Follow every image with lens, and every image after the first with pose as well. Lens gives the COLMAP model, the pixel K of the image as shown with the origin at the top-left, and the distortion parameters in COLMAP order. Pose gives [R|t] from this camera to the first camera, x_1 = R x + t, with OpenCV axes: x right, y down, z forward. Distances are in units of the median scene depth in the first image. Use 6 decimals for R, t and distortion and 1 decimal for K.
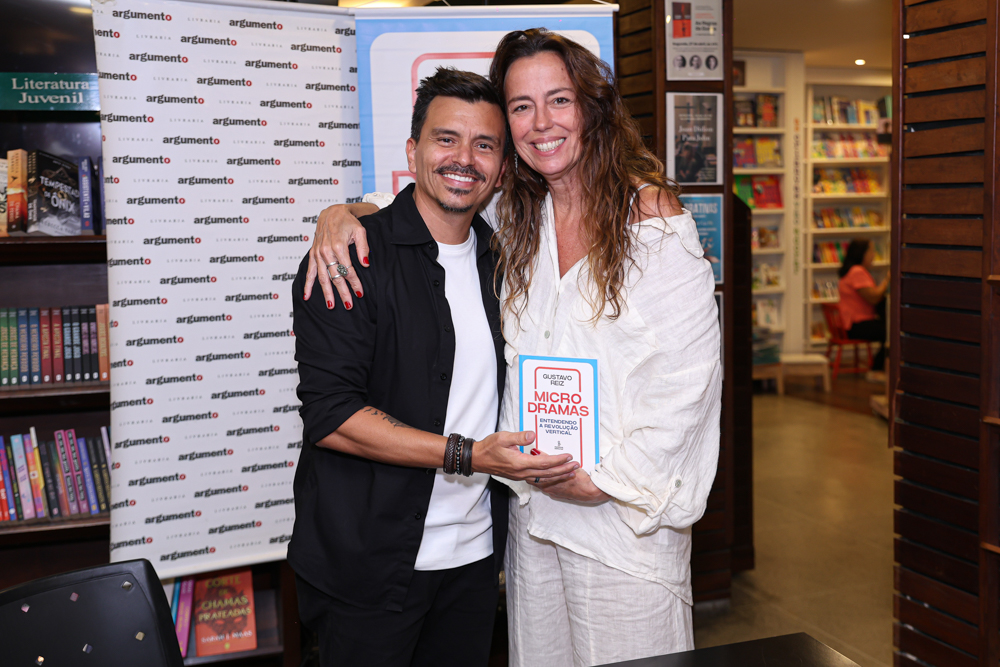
lens RADIAL K [[1177.4, 0, 520.2], [0, 1177.4, 302.6], [0, 0, 1]] dist [-0.002643, 0.082534]
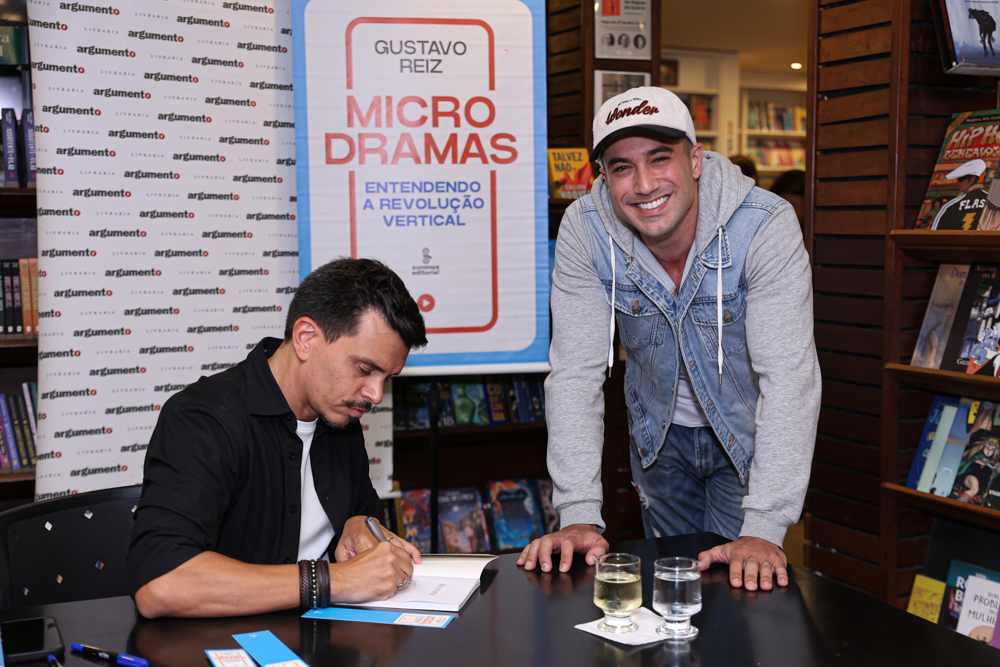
lens RADIAL K [[1279.3, 0, 526.3], [0, 1279.3, 329.1], [0, 0, 1]] dist [0.062938, 0.036006]
pose [[0.997471, 0.011857, 0.070080, -0.010818], [-0.011653, 0.999927, -0.003310, 0.060764], [-0.070114, 0.002485, 0.997536, -0.115265]]
